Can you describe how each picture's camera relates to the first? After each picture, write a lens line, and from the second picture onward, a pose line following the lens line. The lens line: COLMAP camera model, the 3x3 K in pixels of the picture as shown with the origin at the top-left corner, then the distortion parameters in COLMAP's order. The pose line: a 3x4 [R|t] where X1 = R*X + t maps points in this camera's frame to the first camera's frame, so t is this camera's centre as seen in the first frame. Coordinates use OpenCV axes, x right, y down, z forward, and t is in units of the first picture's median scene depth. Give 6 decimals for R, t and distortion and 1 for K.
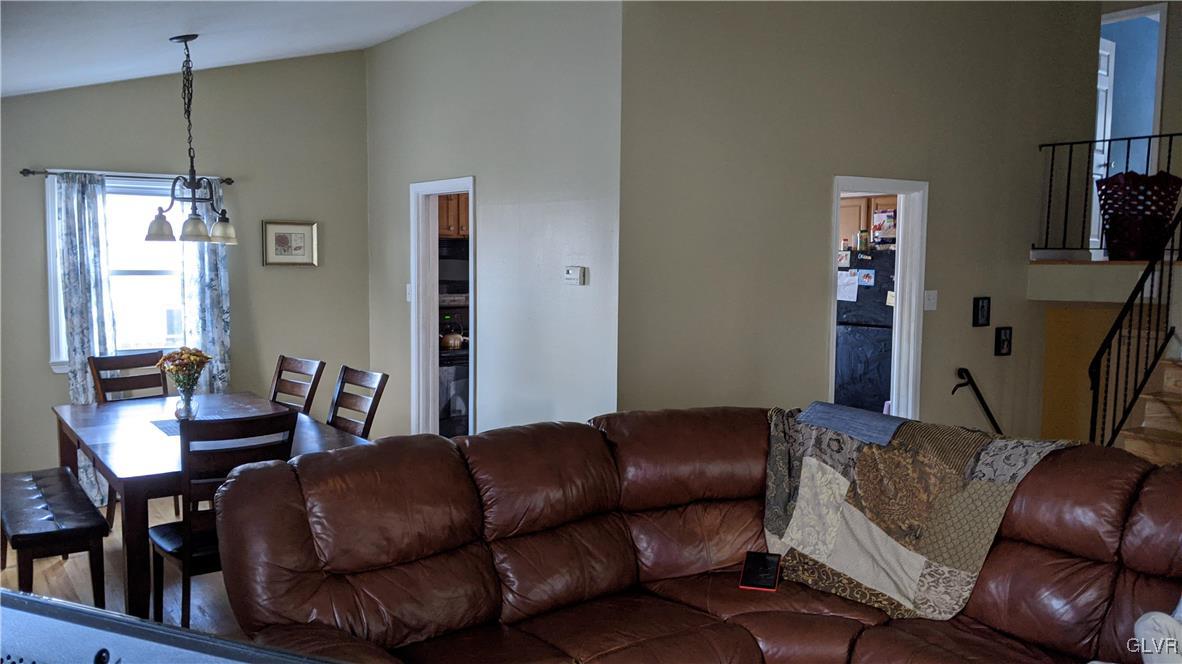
lens RADIAL K [[941.2, 0, 617.7], [0, 941.2, 309.6], [0, 0, 1]] dist [0.131578, -0.226804]
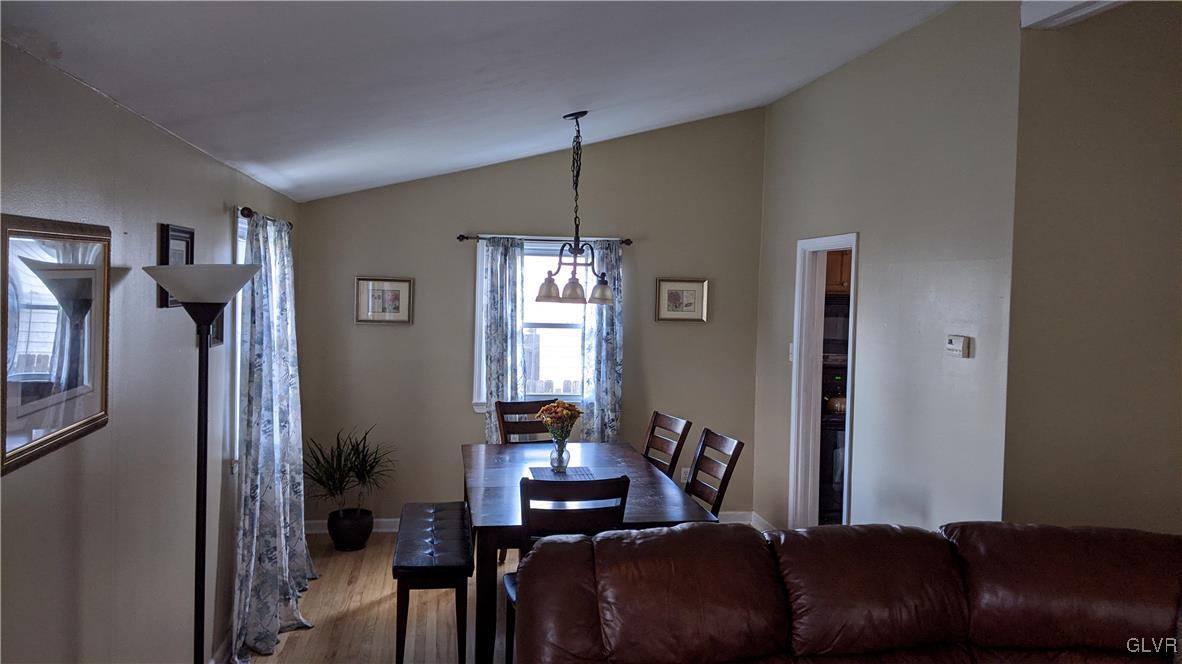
lens RADIAL K [[941.2, 0, 617.7], [0, 941.2, 309.6], [0, 0, 1]] dist [0.131578, -0.226804]
pose [[0.893819, 0.023672, -0.447803, 0.068533], [-0.043106, 0.998517, -0.033256, -0.027593], [0.446352, 0.049027, 0.893514, 0.067900]]
